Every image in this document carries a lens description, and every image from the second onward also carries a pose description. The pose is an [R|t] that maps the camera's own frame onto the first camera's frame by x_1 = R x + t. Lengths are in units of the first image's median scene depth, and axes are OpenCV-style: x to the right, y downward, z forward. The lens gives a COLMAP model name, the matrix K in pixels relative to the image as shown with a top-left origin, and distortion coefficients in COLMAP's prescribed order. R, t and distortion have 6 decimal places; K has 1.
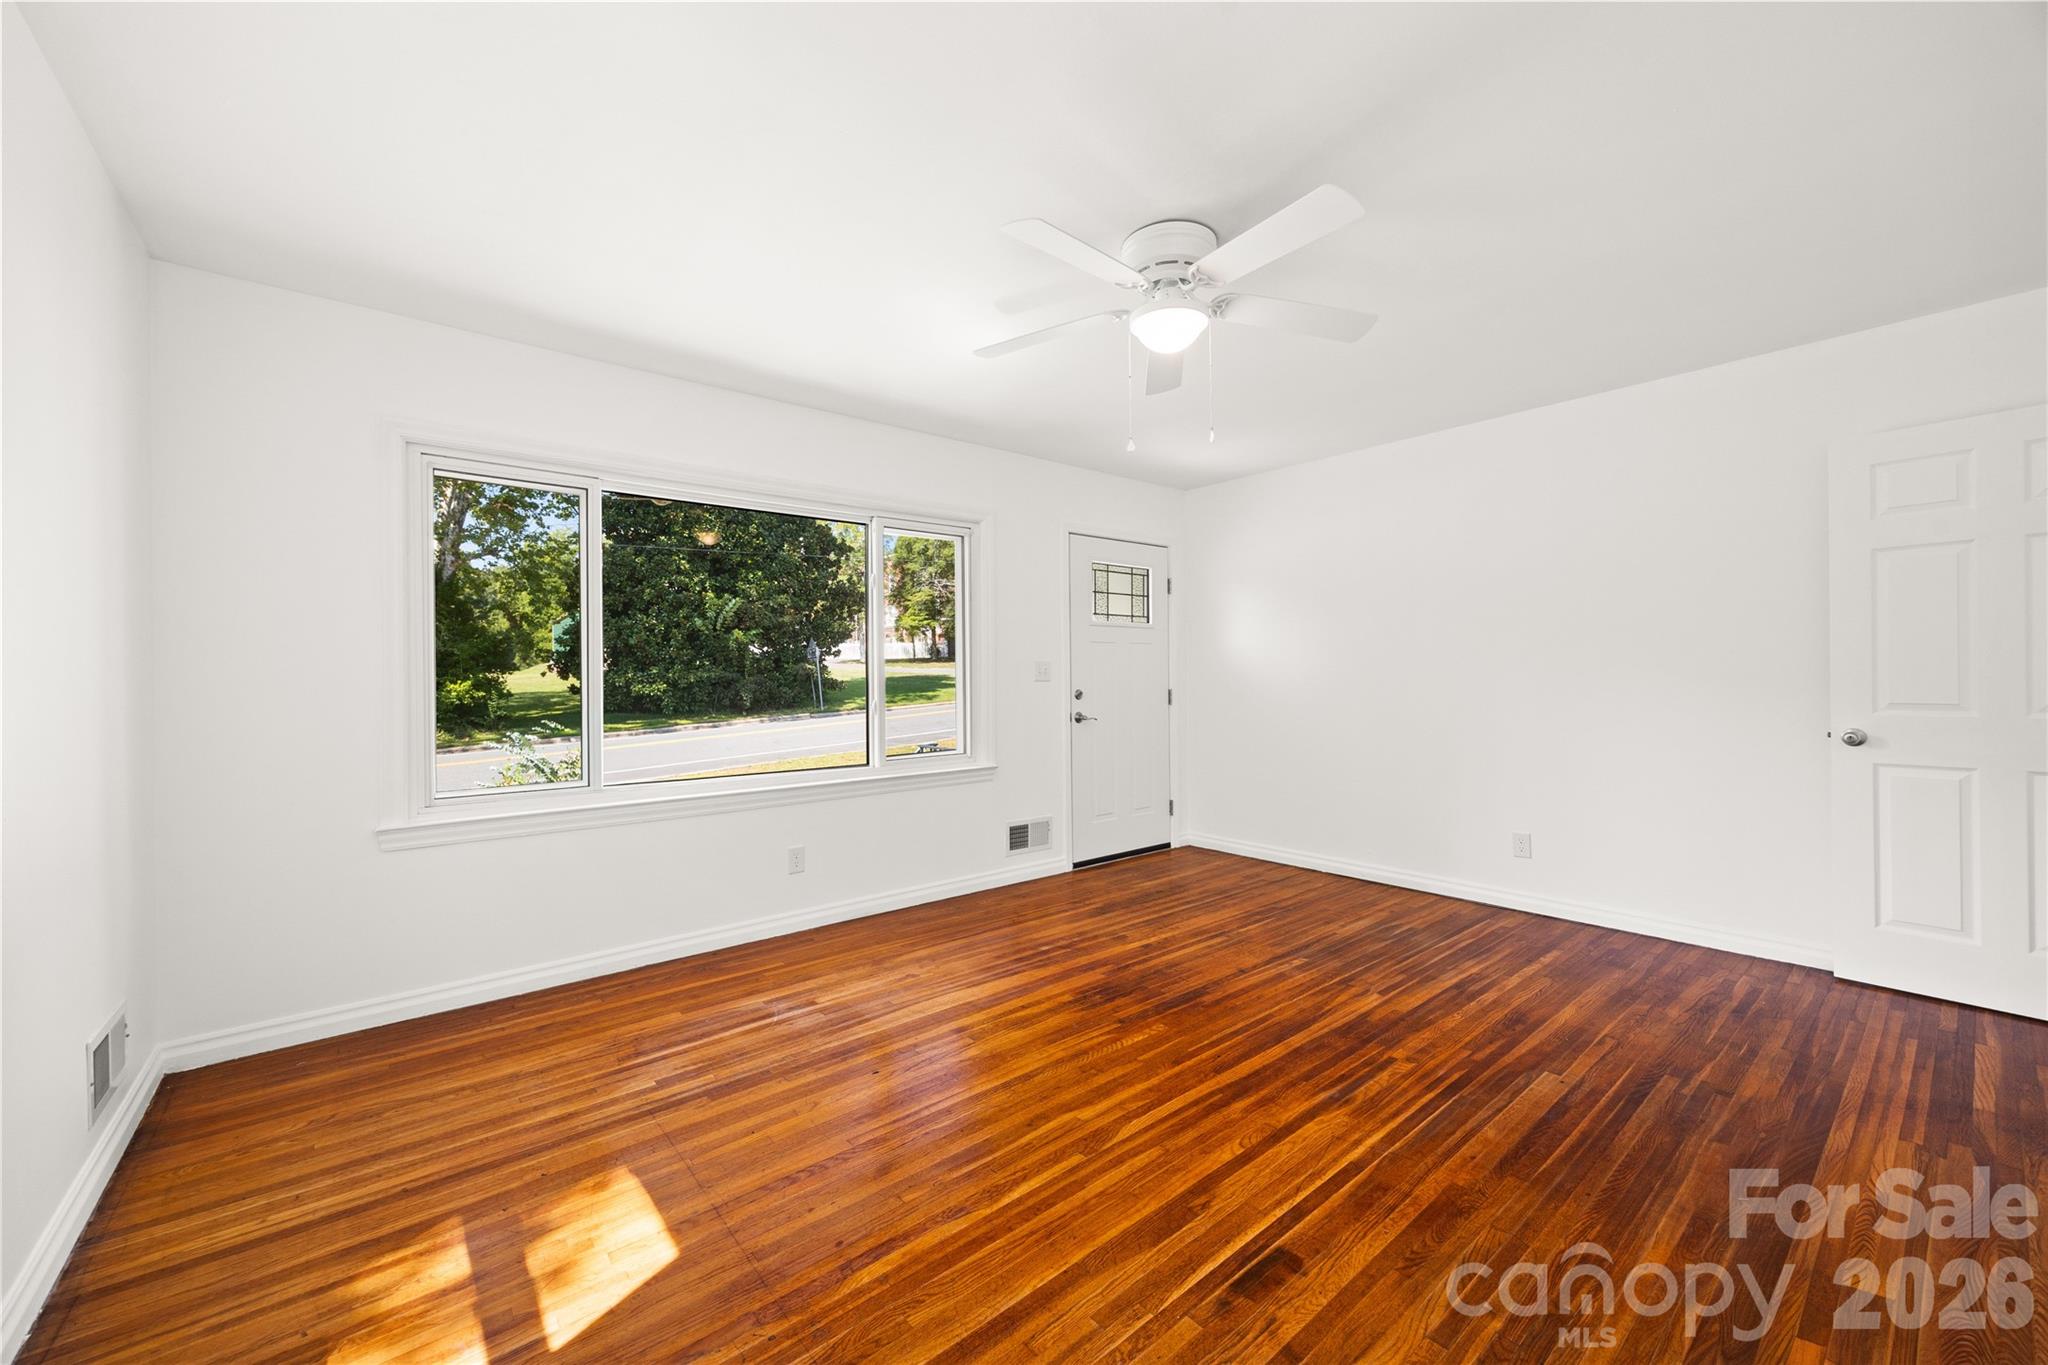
lens RADIAL K [[792.6, 0, 1030.3], [0, 792.6, 679.7], [0, 0, 1]] dist [0.001768, 0.000283]
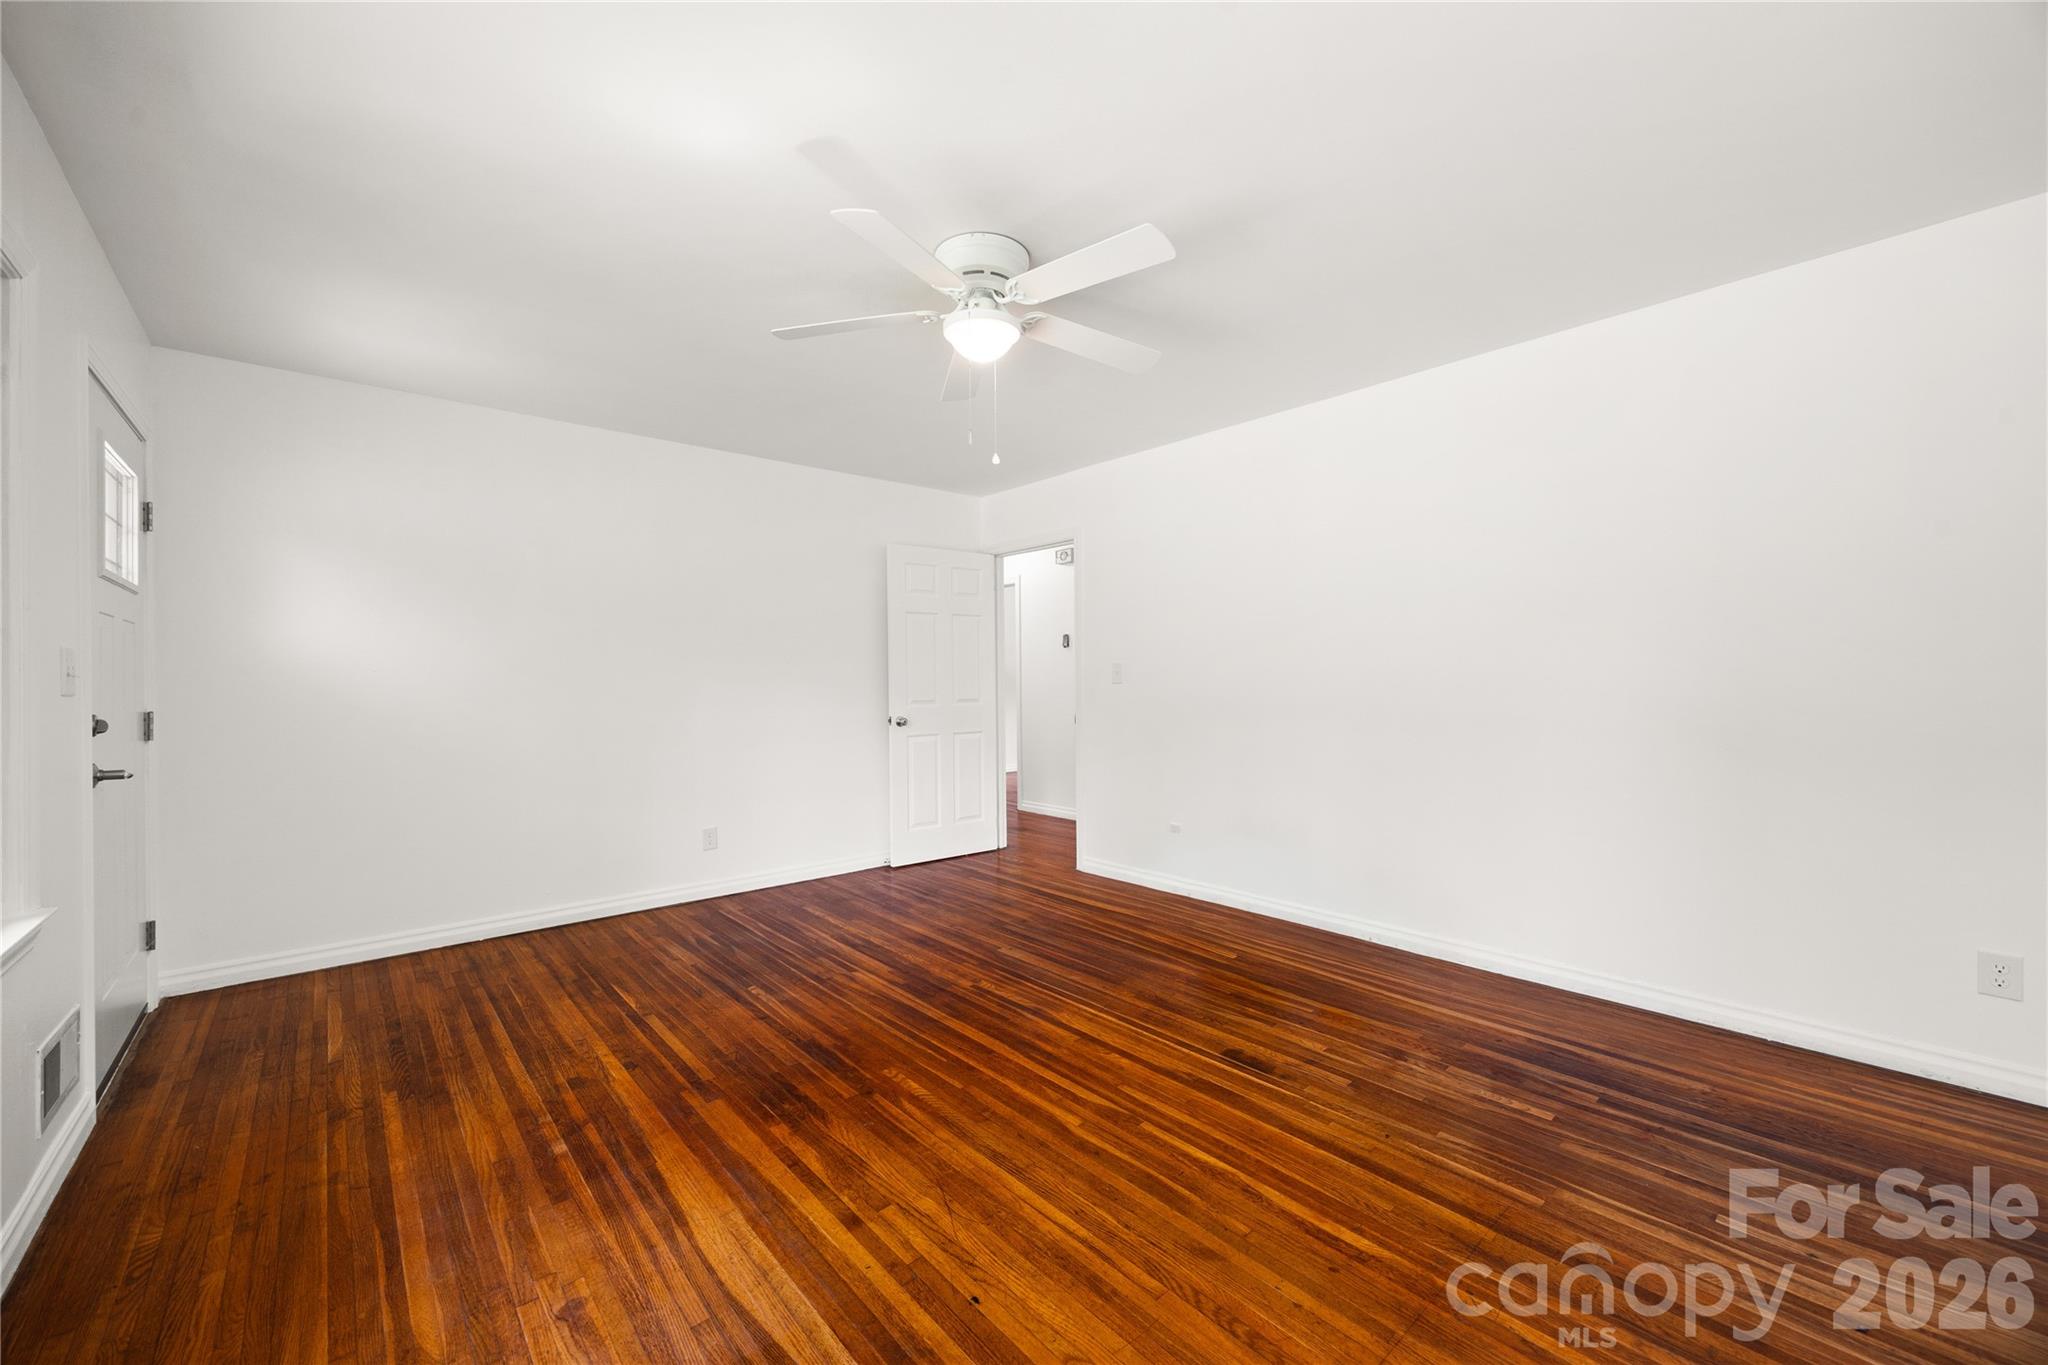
lens RADIAL K [[792.6, 0, 1026.8], [0, 792.6, 679.7], [0, 0, 1]] dist [0.001768, 0.000283]
pose [[-0.021293, 0.012452, 0.999696, -0.734207], [0.011519, 0.999859, -0.012209, 0.007018], [-0.999707, 0.011256, -0.021433, 0.849686]]
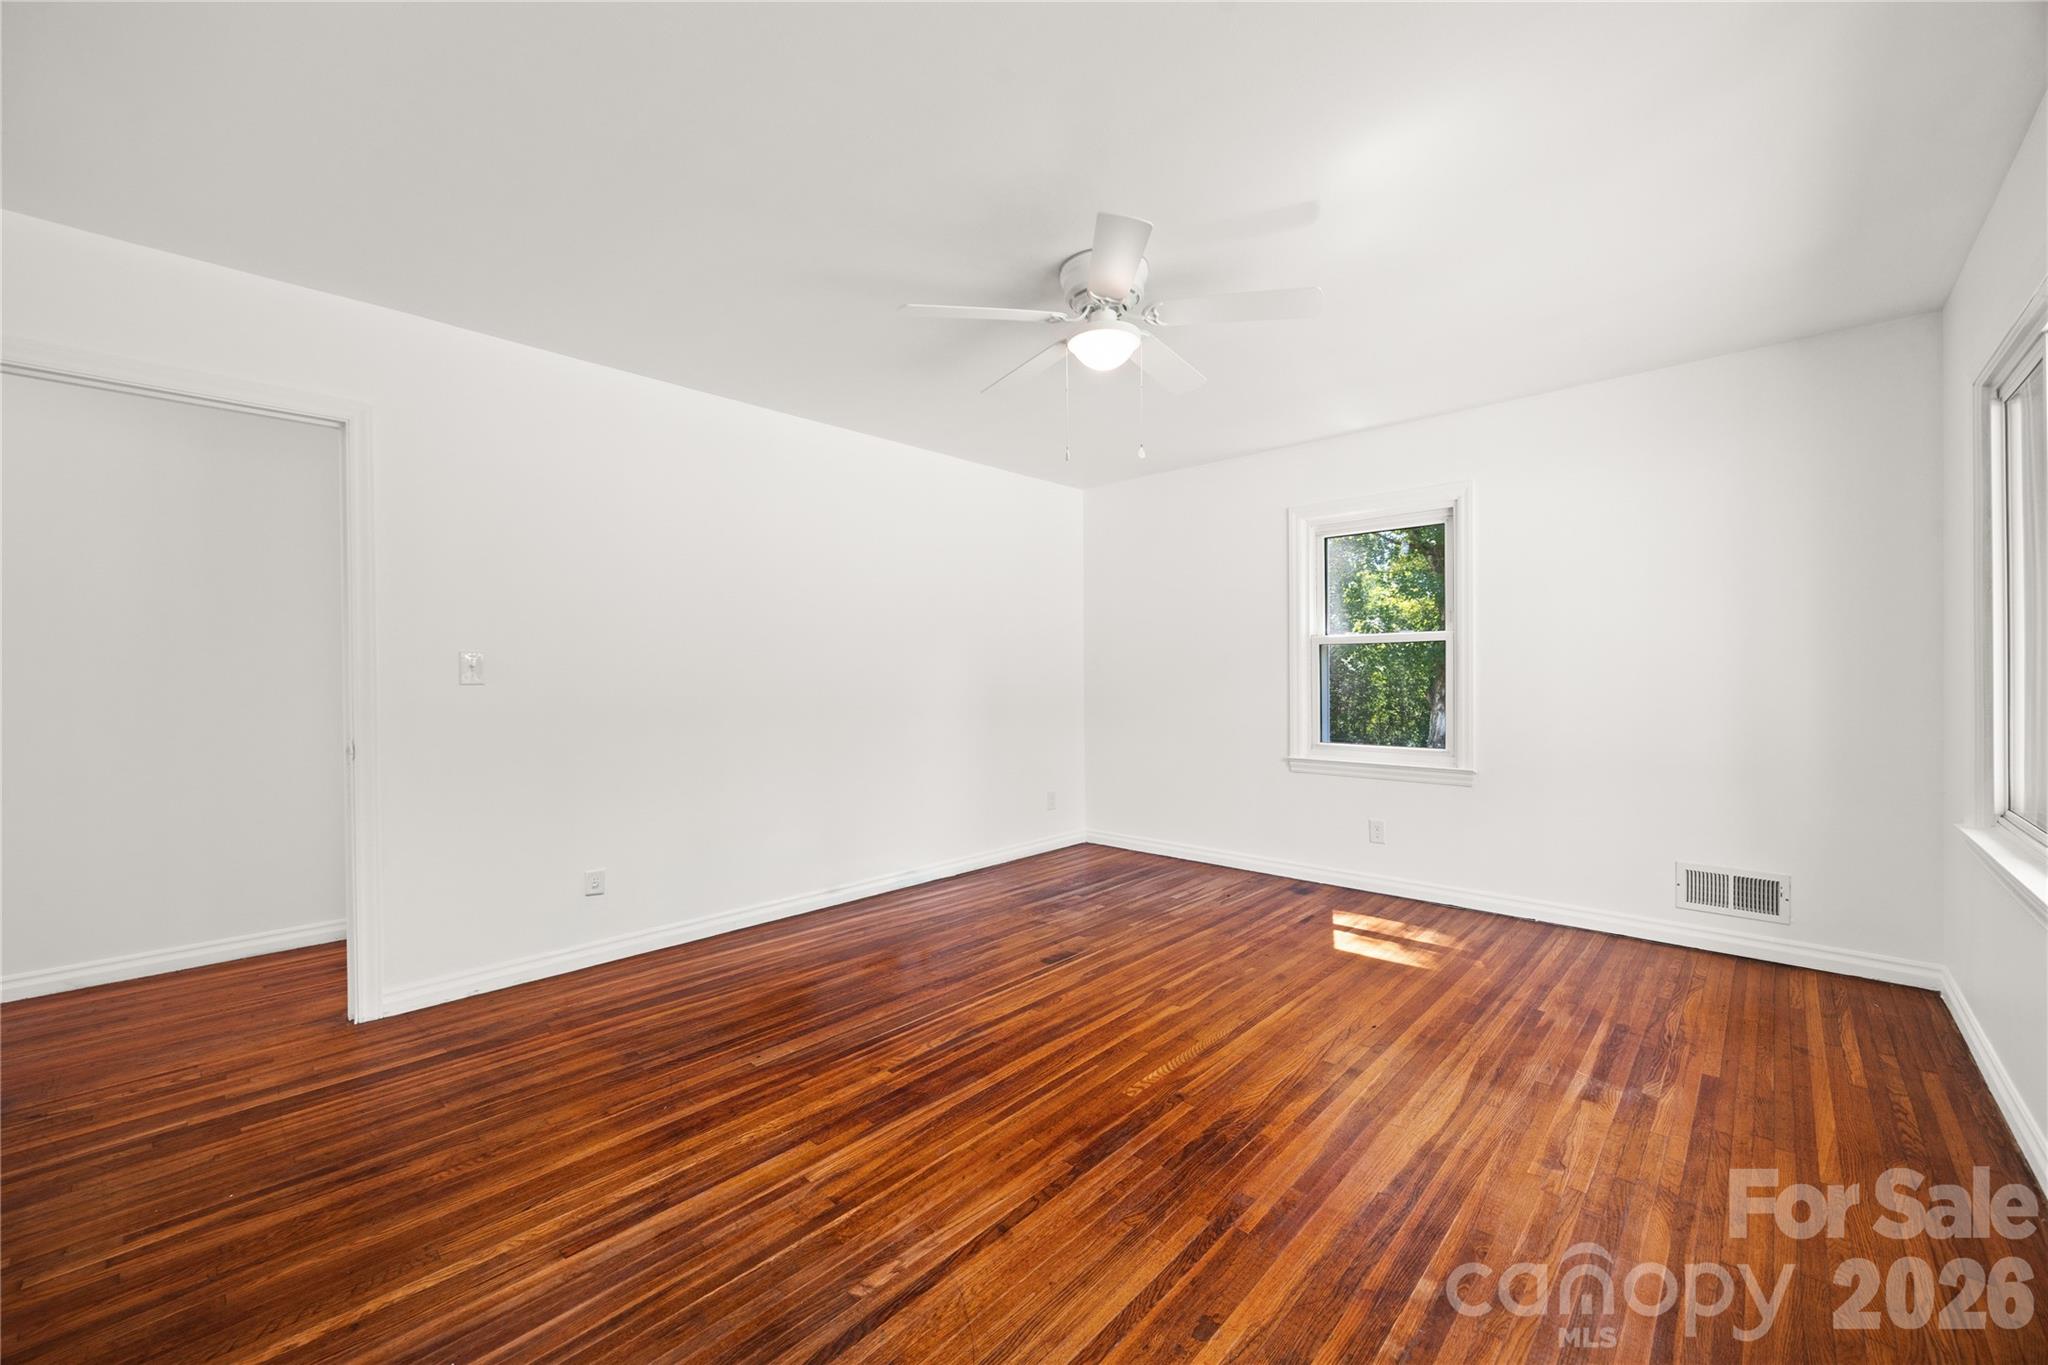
lens RADIAL K [[792.6, 0, 1012.9], [0, 792.6, 689.6], [0, 0, 1]] dist [0.001768, 0.000283]
pose [[-0.994474, 0.021368, -0.102787, 0.362714], [0.019406, 0.999611, 0.020048, -0.008673], [0.103176, 0.017942, -0.994501, 1.797181]]
